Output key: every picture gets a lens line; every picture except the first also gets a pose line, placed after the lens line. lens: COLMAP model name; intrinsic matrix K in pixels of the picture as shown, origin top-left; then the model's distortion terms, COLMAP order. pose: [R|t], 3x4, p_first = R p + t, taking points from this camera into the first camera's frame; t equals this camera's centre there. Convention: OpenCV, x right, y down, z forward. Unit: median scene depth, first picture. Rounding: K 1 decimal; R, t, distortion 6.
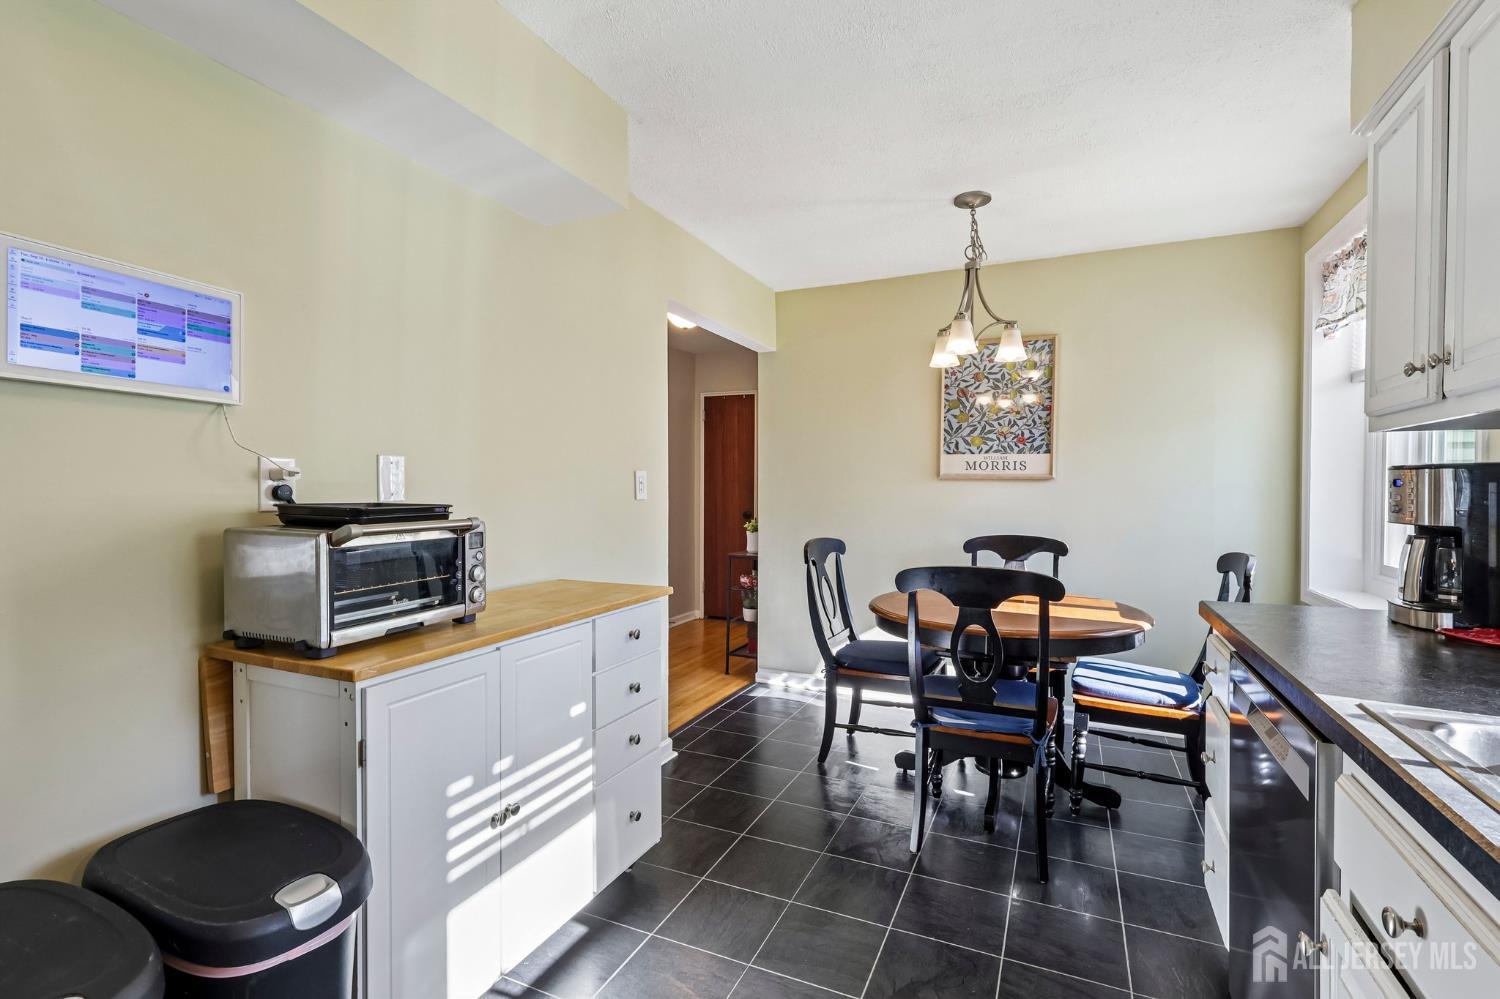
lens RADIAL K [[698.8, 0, 757.5], [0, 698.8, 498.9], [0, 0, 1]] dist [0.001744, 0.001610]
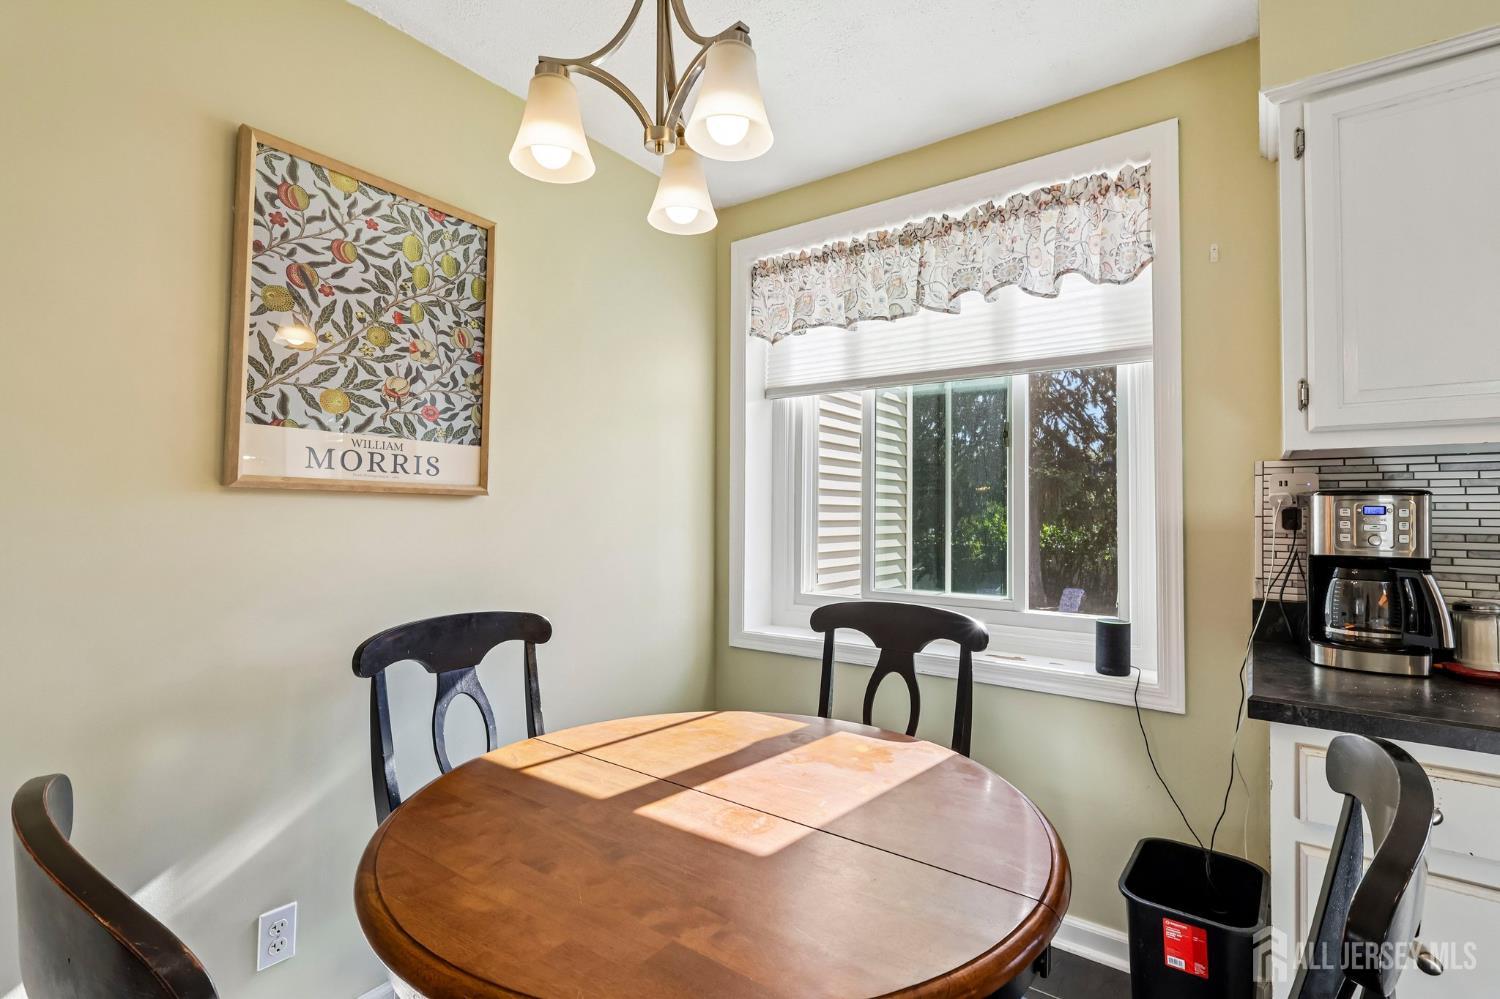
lens RADIAL K [[698.8, 0, 748.2], [0, 698.8, 495.7], [0, 0, 1]] dist [0.001744, 0.001610]
pose [[0.216322, 0.021182, 0.976092, -0.042817], [0.007889, 0.999694, -0.023443, -0.014046], [-0.976290, 0.012772, 0.216089, 0.674275]]
